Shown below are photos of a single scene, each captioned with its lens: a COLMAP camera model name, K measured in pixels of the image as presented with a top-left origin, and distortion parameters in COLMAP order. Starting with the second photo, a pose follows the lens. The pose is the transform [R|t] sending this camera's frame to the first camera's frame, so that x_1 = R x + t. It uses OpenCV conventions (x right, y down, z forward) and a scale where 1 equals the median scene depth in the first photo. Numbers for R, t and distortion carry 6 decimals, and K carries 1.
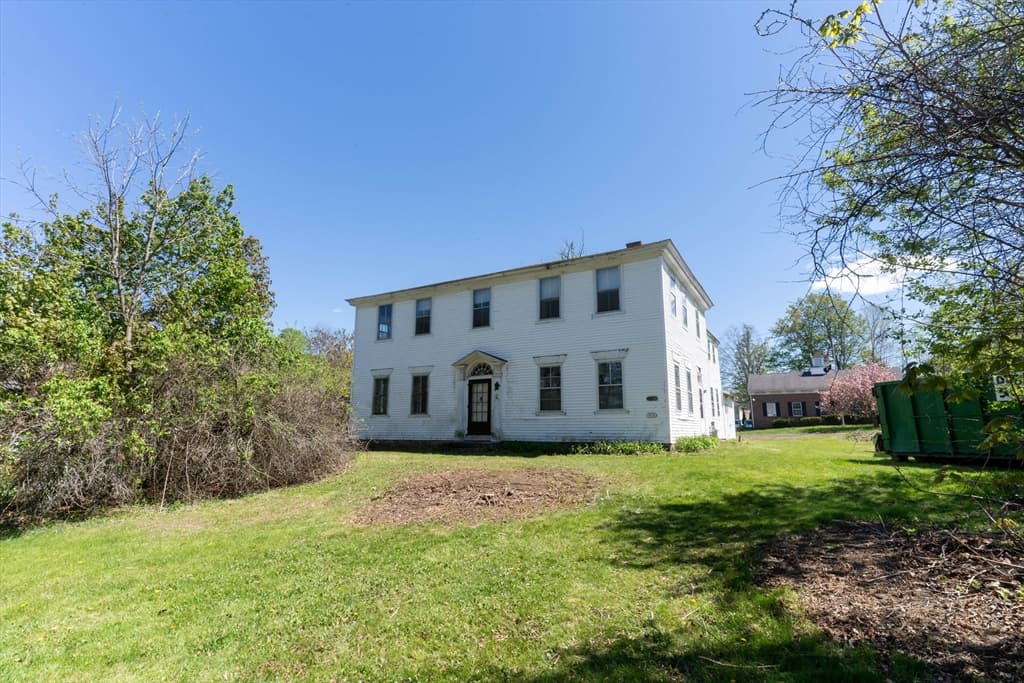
lens RADIAL K [[483.2, 0, 512.0], [0, 483.2, 341.5], [0, 0, 1]] dist [-0.000199, 0.000223]
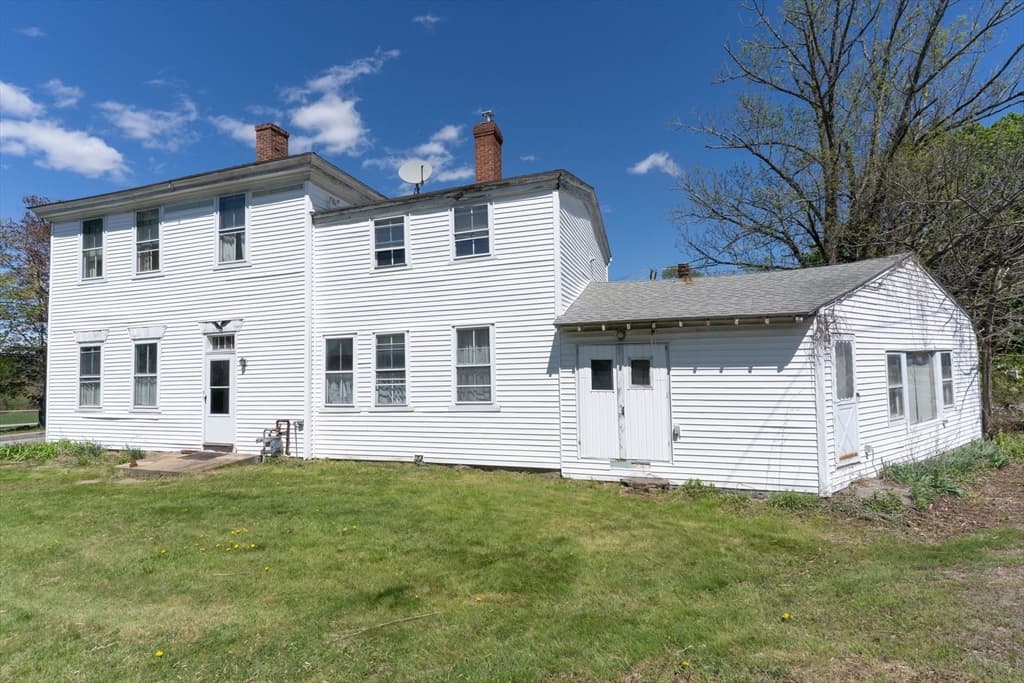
lens RADIAL K [[483.2, 0, 512.0], [0, 483.2, 341.5], [0, 0, 1]] dist [-0.000199, 0.000223]
pose [[0.199326, -0.062982, -0.977907, 1.078281], [0.200125, 0.979517, -0.022295, 0.169336], [0.959281, -0.191259, 0.207848, 1.315130]]
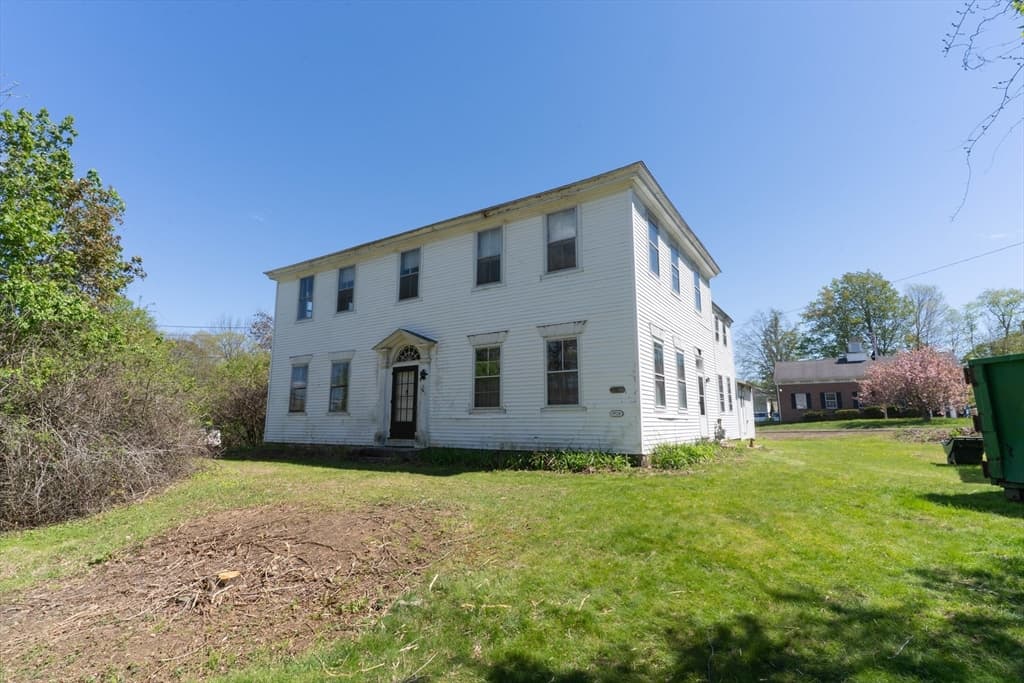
lens RADIAL K [[483.2, 0, 512.0], [0, 483.2, 341.5], [0, 0, 1]] dist [-0.000199, 0.000223]
pose [[0.998665, -0.012279, -0.050177, 0.142053], [0.013063, 0.999797, 0.015339, 0.028917], [0.049979, -0.015974, 0.998623, 0.240664]]
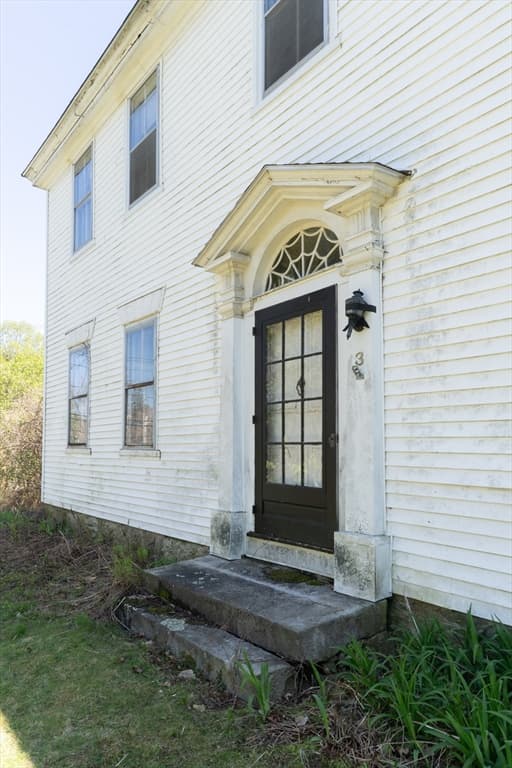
lens RADIAL K [[523.6, 0, 256.1], [0, 523.6, 420.3], [0, 0, 1]] dist [-0.002760, 0.001216]
pose [[0.930809, -0.023331, -0.364762, 0.006128], [0.070644, 0.990627, 0.116909, 0.104323], [0.358615, -0.134588, 0.923732, 0.759003]]
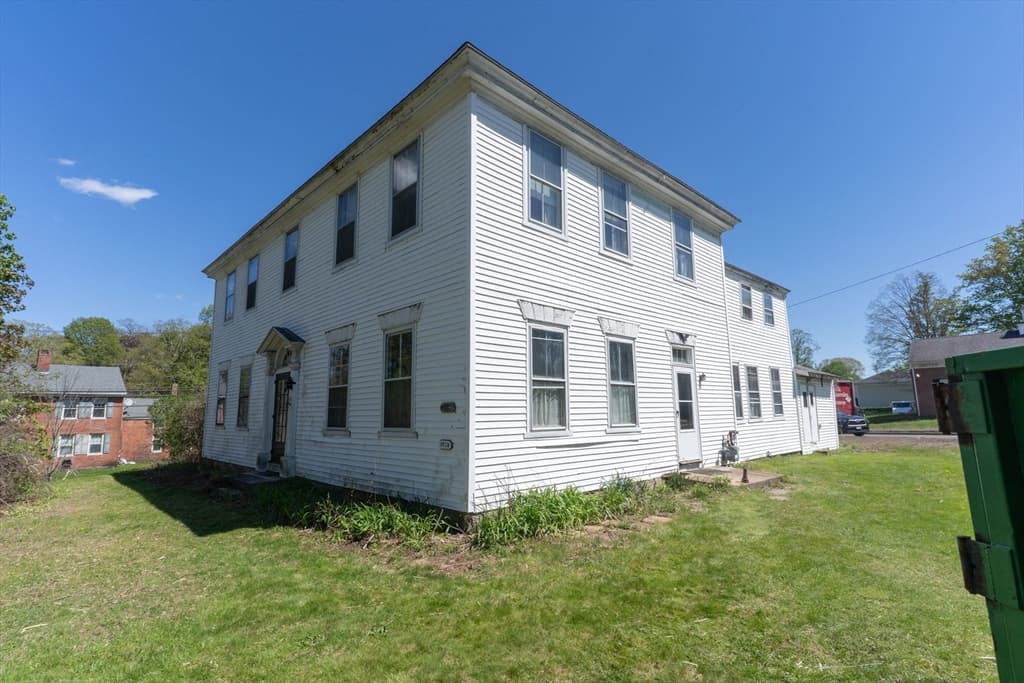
lens RADIAL K [[493.8, 0, 512.0], [0, 493.8, 341.5], [0, 0, 1]] dist [0.002633, 0.000762]
pose [[0.961073, -0.054557, -0.270854, 0.388883], [0.064815, 0.997474, 0.029064, 0.038488], [0.268584, -0.045488, 0.962182, 0.470218]]
